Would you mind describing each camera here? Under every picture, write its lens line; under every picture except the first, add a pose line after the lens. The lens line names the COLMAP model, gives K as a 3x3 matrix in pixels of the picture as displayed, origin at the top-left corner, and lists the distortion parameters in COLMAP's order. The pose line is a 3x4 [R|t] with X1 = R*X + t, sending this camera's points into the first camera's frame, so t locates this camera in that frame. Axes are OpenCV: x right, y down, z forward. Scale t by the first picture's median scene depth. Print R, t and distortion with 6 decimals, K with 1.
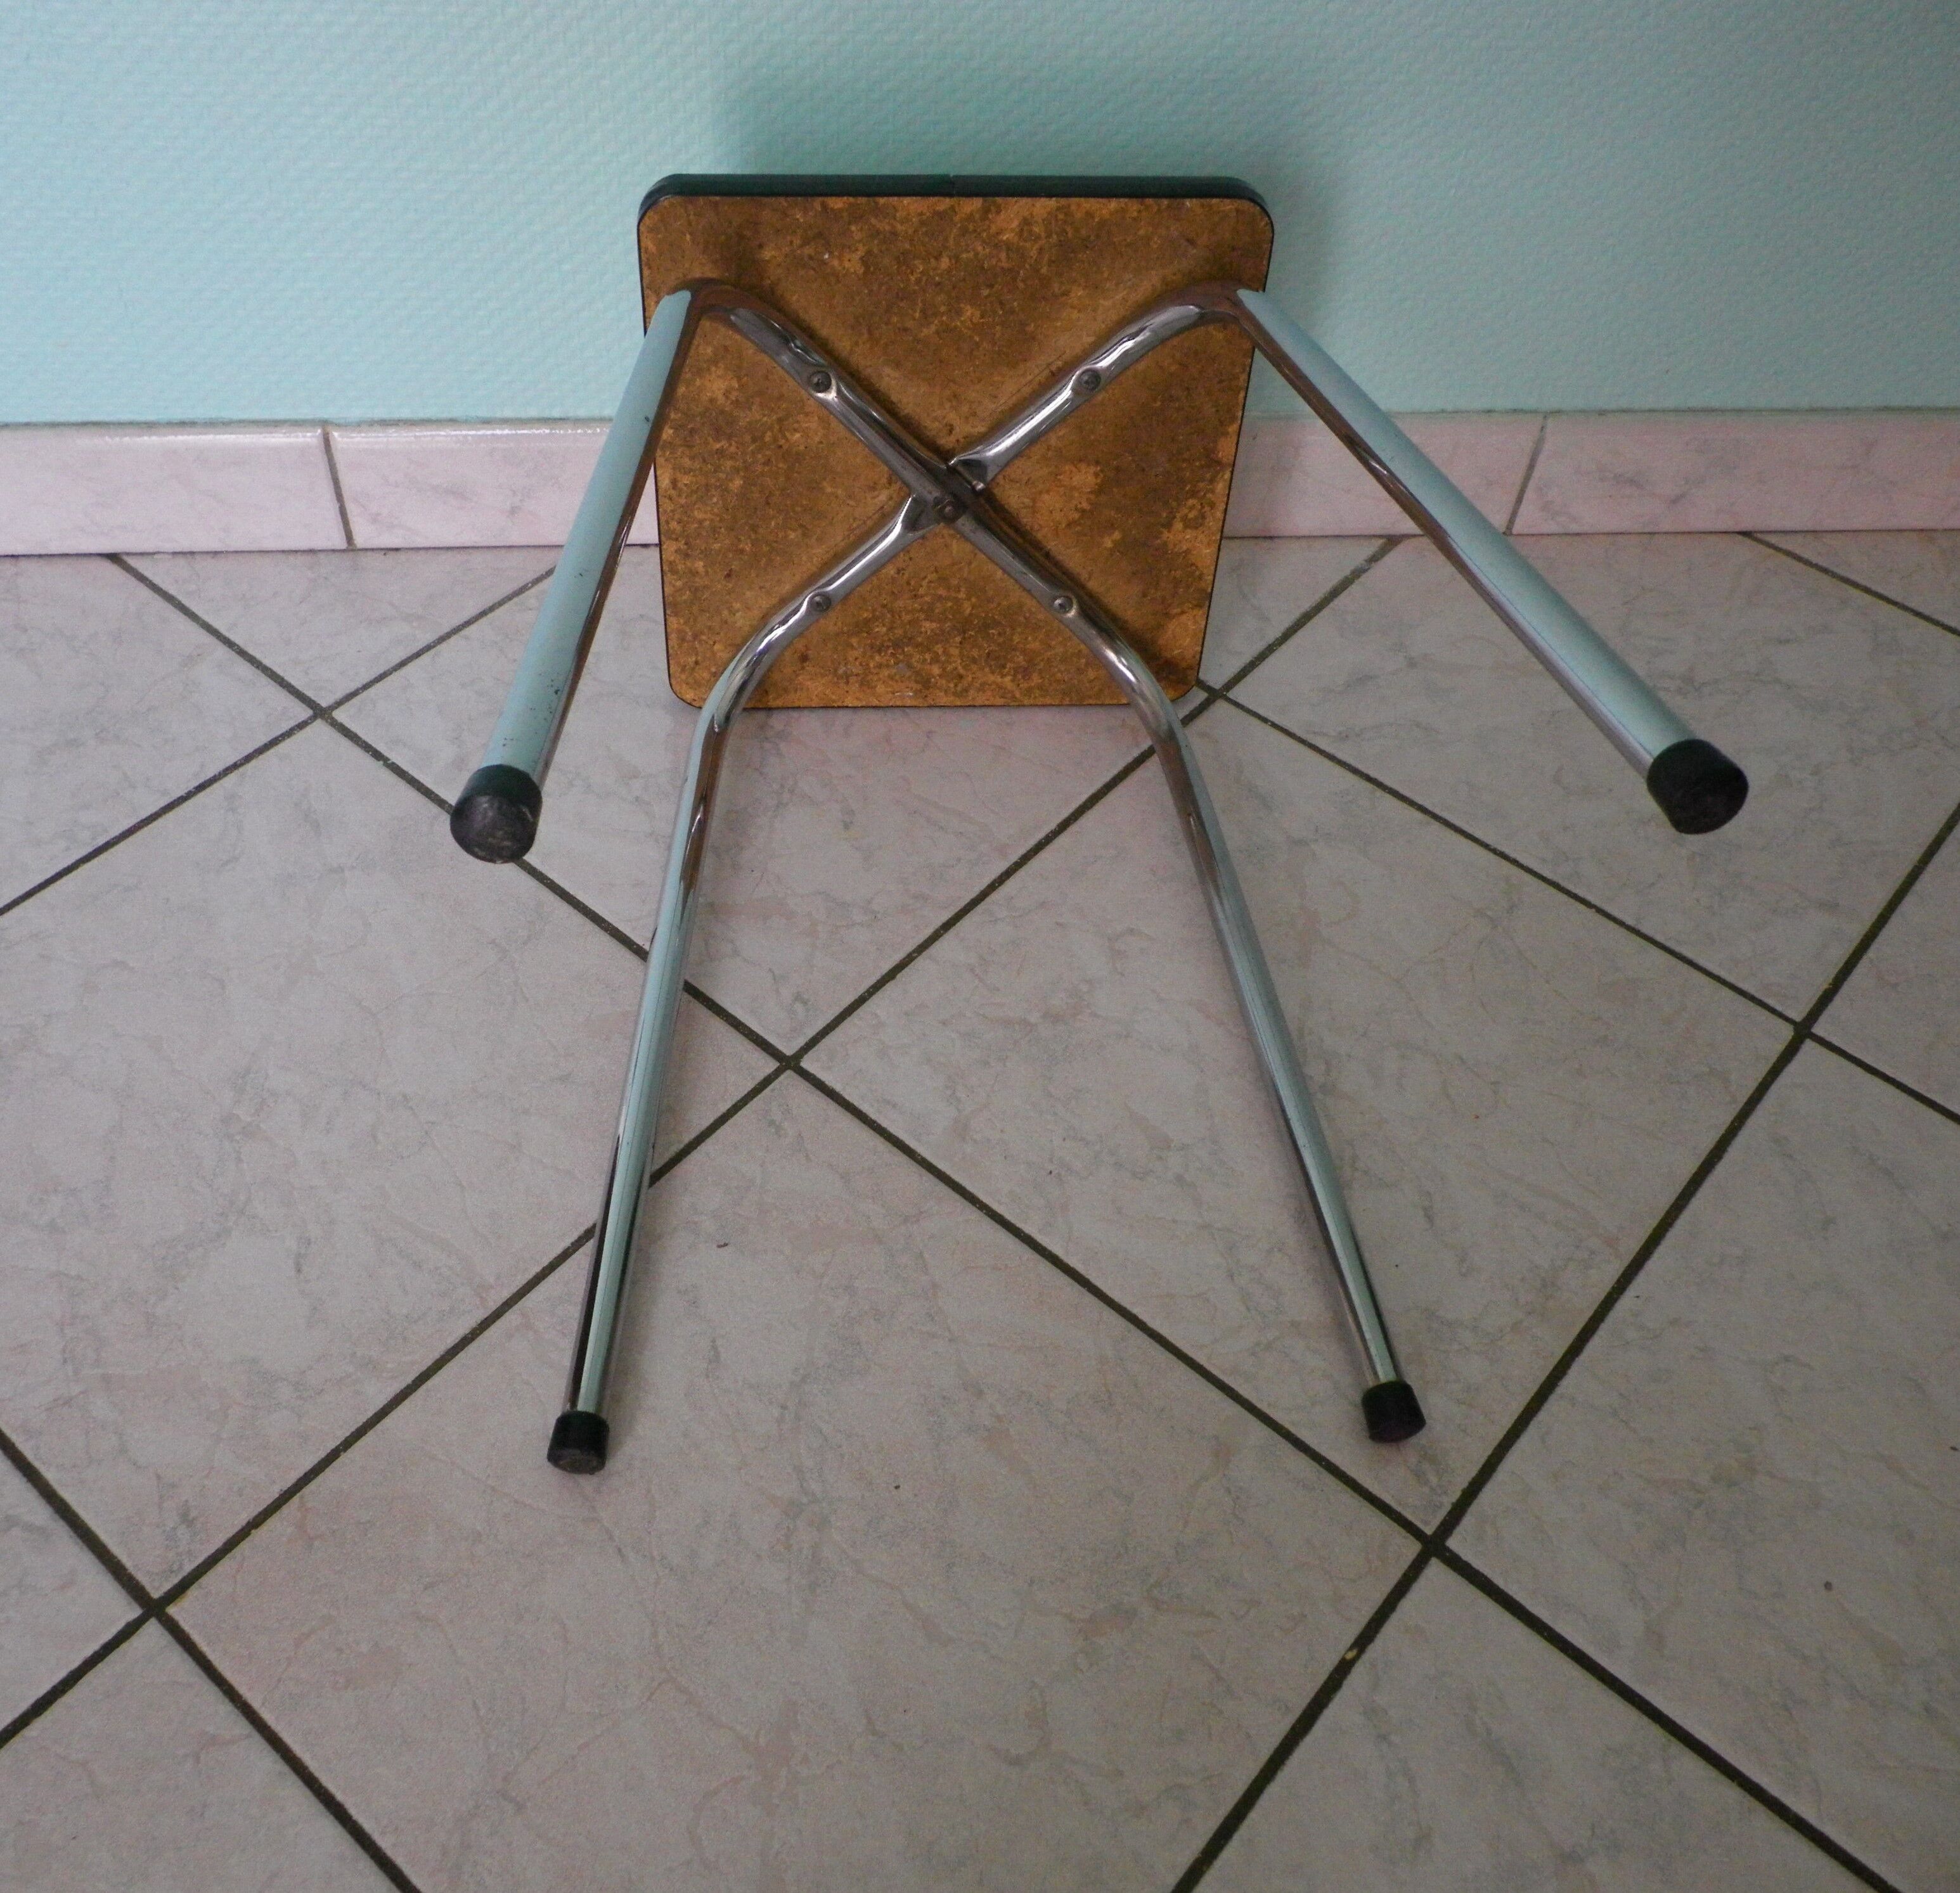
lens RADIAL K [[1960.7, 0, 918.9], [0, 1960.7, 929.2], [0, 0, 1]] dist [-0.008534, 0.000000]
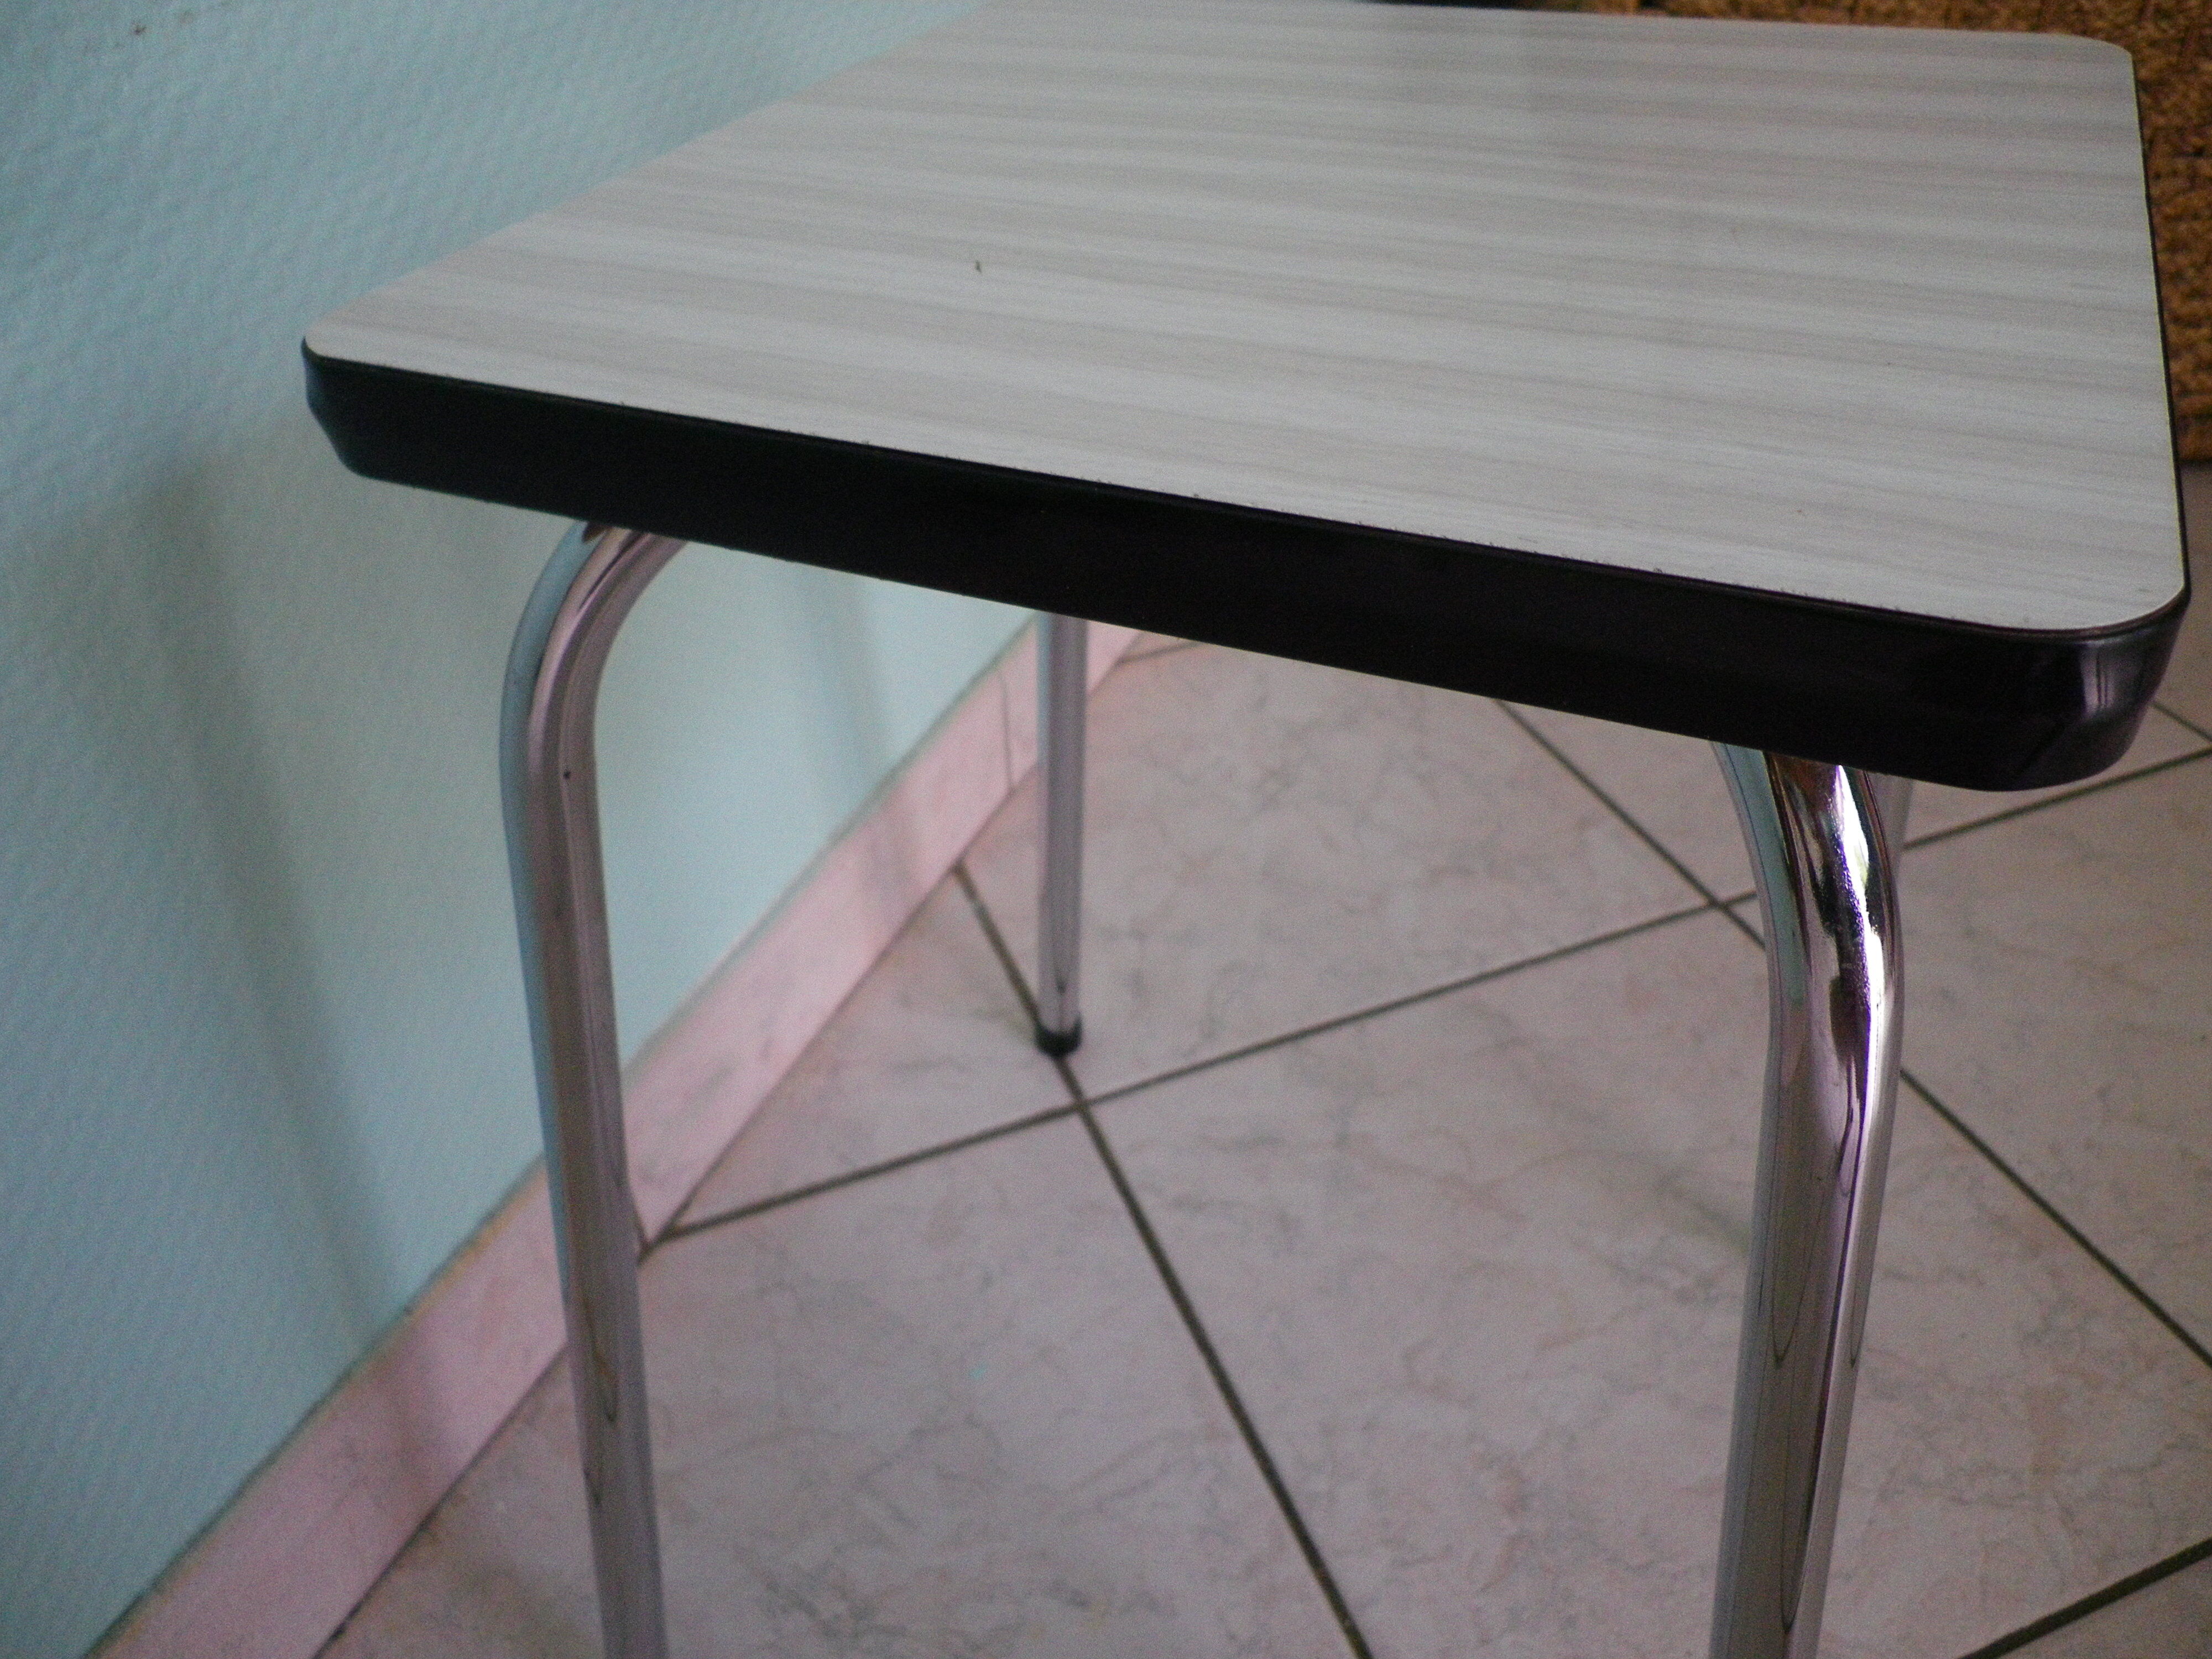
lens RADIAL K [[1692.3, 0, 1116.8], [0, 1692.3, 798.1], [0, 0, 1]] dist [-0.009484, 0.008114]
pose [[0.462017, -0.570268, 0.679216, -0.279748], [0.704973, 0.700828, 0.108875, -0.314553], [-0.538101, 0.428527, 0.725818, 0.488214]]
